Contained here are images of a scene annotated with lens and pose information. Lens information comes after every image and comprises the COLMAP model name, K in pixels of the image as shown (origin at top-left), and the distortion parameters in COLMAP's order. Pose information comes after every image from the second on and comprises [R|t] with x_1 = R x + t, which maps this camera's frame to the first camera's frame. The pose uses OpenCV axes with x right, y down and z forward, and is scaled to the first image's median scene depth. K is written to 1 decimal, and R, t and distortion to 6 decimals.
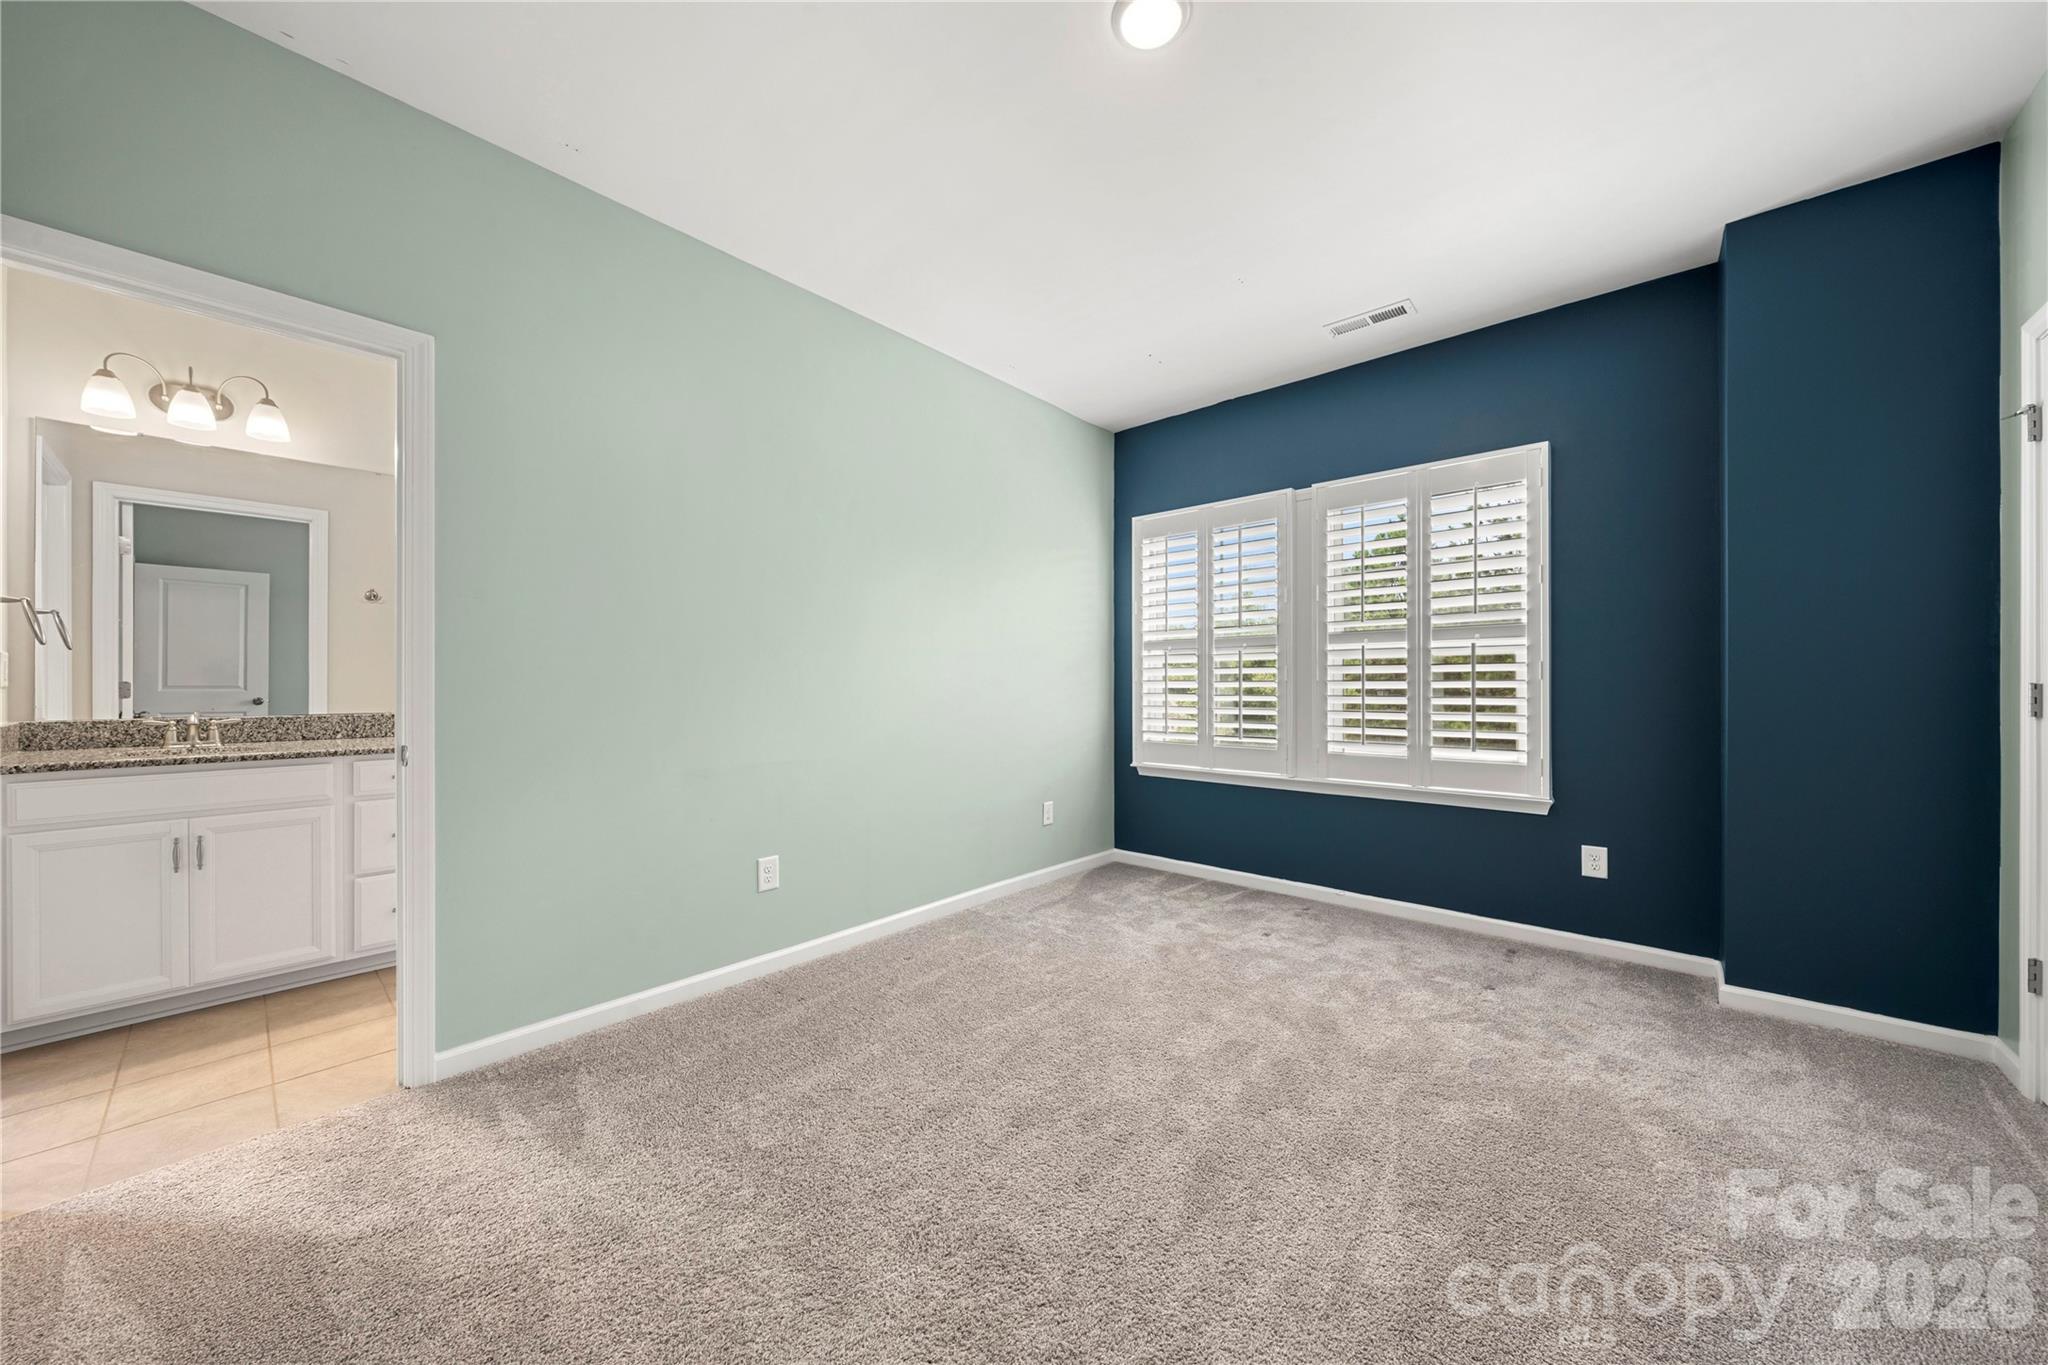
lens RADIAL K [[706.7, 0, 1020.7], [0, 706.7, 670.6], [0, 0, 1]] dist [-0.000454, -0.000051]
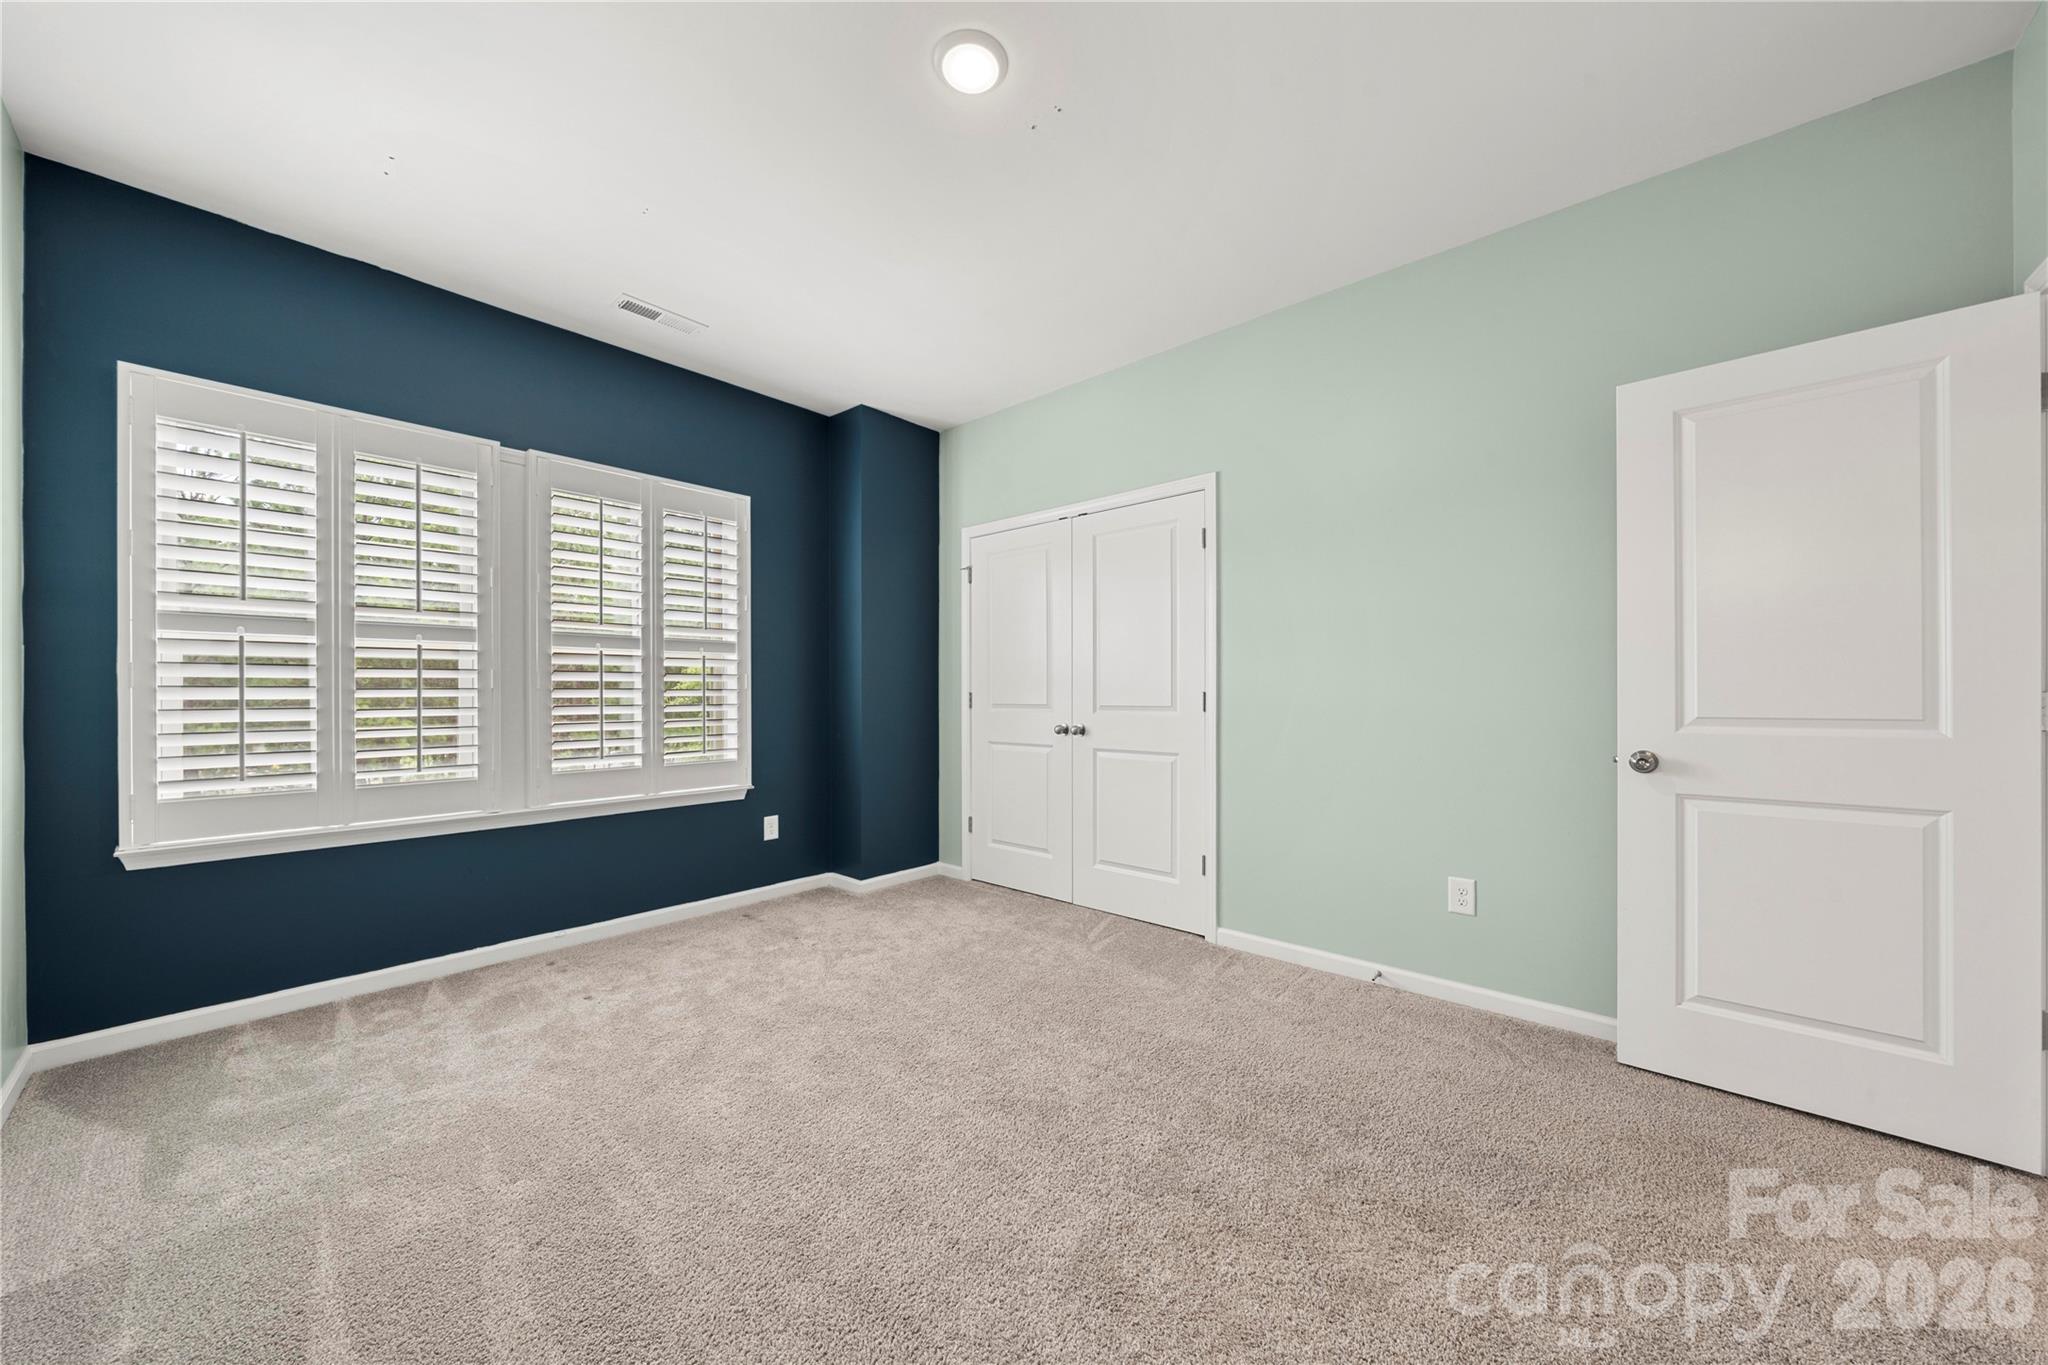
lens RADIAL K [[706.2, 0, 1031.3], [0, 706.2, 685.5], [0, 0, 1]] dist [-0.000301, -0.000461]
pose [[0.002090, 0.009624, 0.999952, -0.454621], [-0.019710, 0.999760, -0.009581, 0.007740], [-0.999804, -0.019690, 0.002279, 0.468817]]
